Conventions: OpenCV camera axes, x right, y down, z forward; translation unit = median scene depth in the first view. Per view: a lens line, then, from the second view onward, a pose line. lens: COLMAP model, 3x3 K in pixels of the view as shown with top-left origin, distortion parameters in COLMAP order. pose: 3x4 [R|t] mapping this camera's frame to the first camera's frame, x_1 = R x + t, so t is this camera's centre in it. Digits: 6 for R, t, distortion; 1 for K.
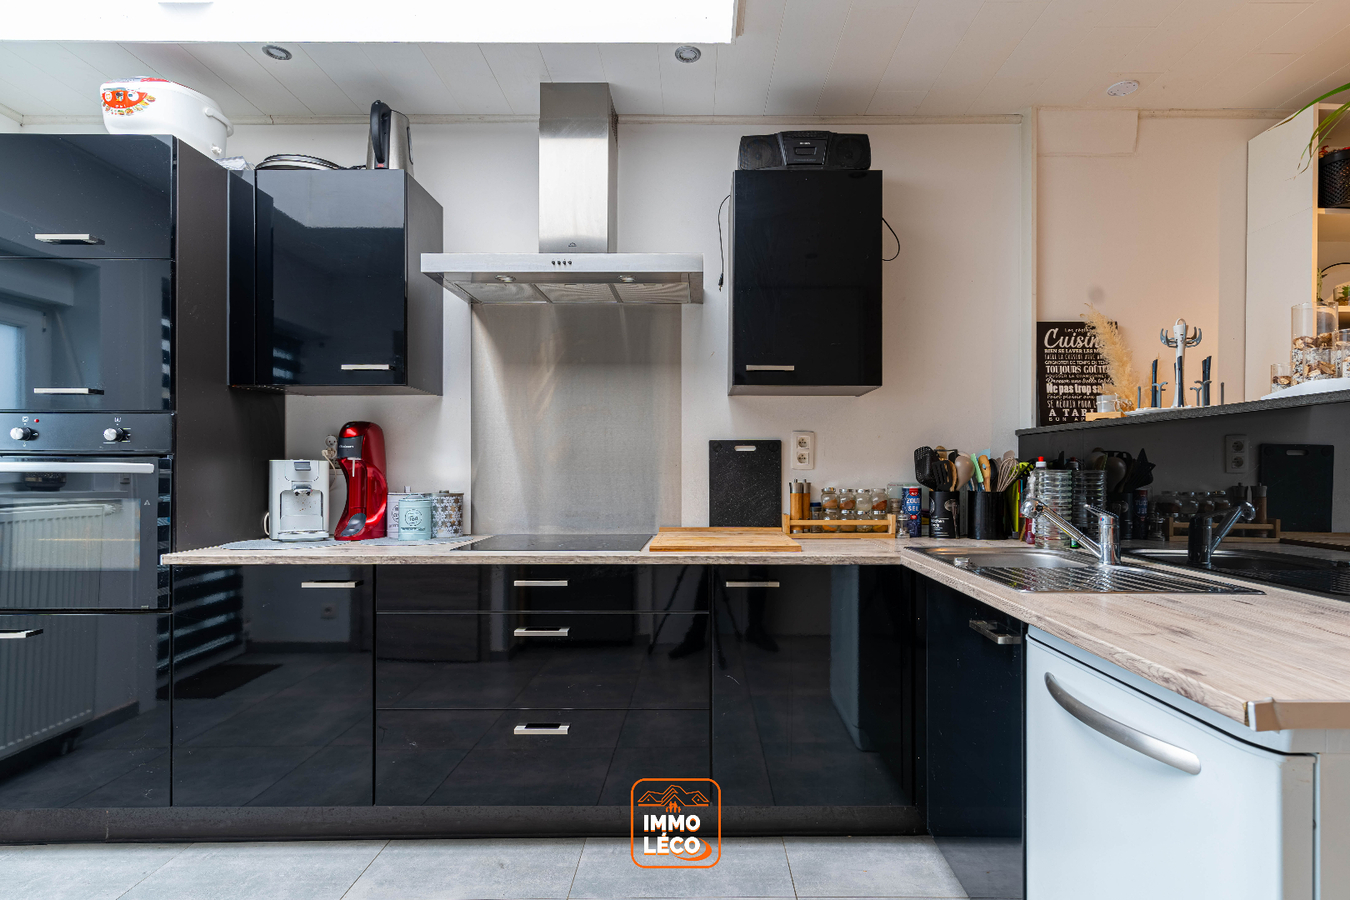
lens RADIAL K [[710.0, 0, 701.5], [0, 710.0, 465.9], [0, 0, 1]] dist [0.002820, 0.000231]
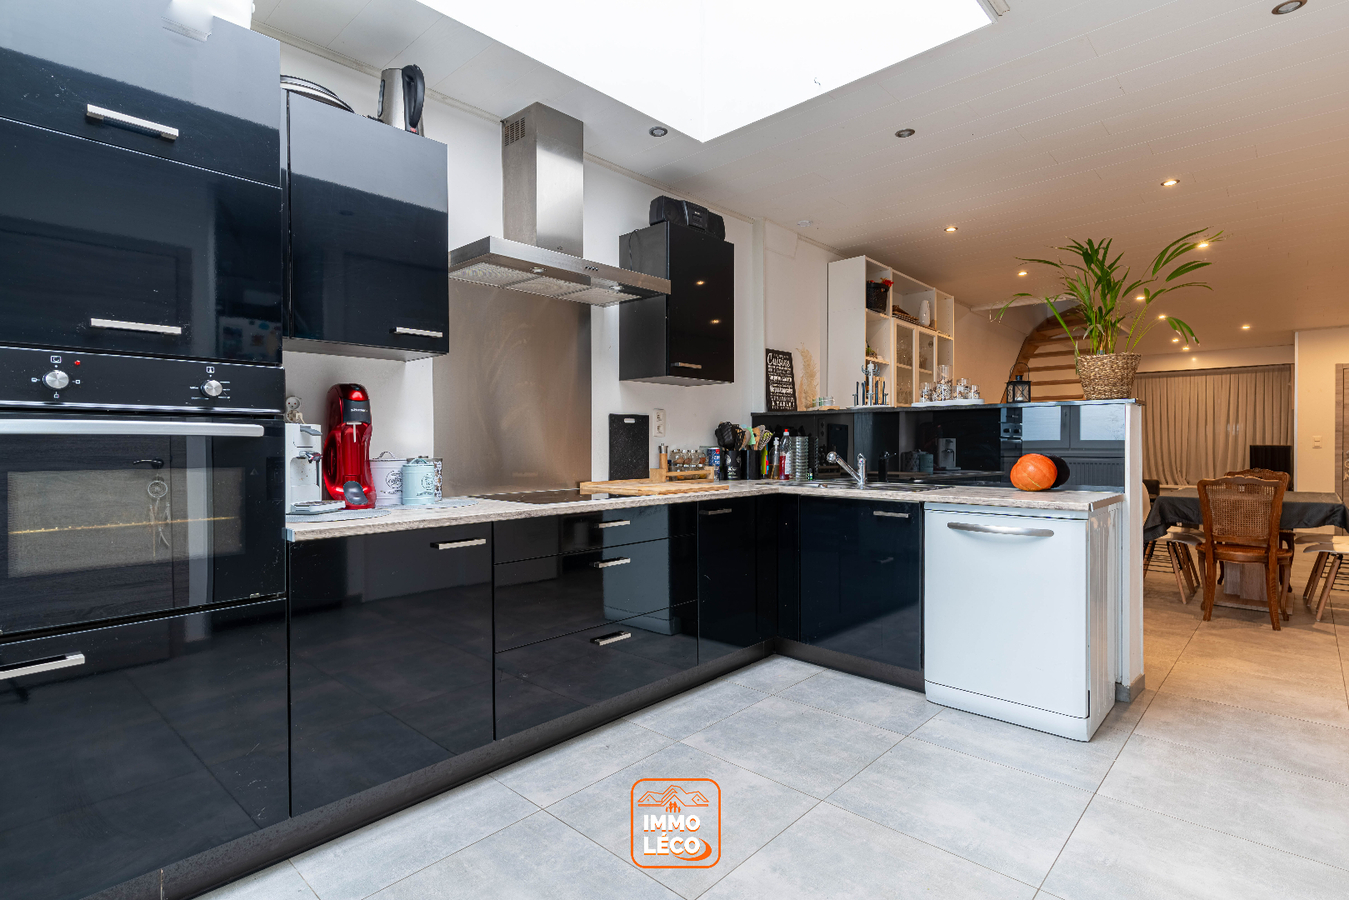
lens RADIAL K [[666.8, 0, 674.5], [0, 666.8, 450.0], [0, 0, 1]] dist [0.001492, 0.000227]
pose [[0.686789, -0.011215, 0.726771, -0.823746], [0.000170, 0.999883, 0.015269, 0.011642], [-0.726857, -0.010363, 0.686710, 0.080377]]
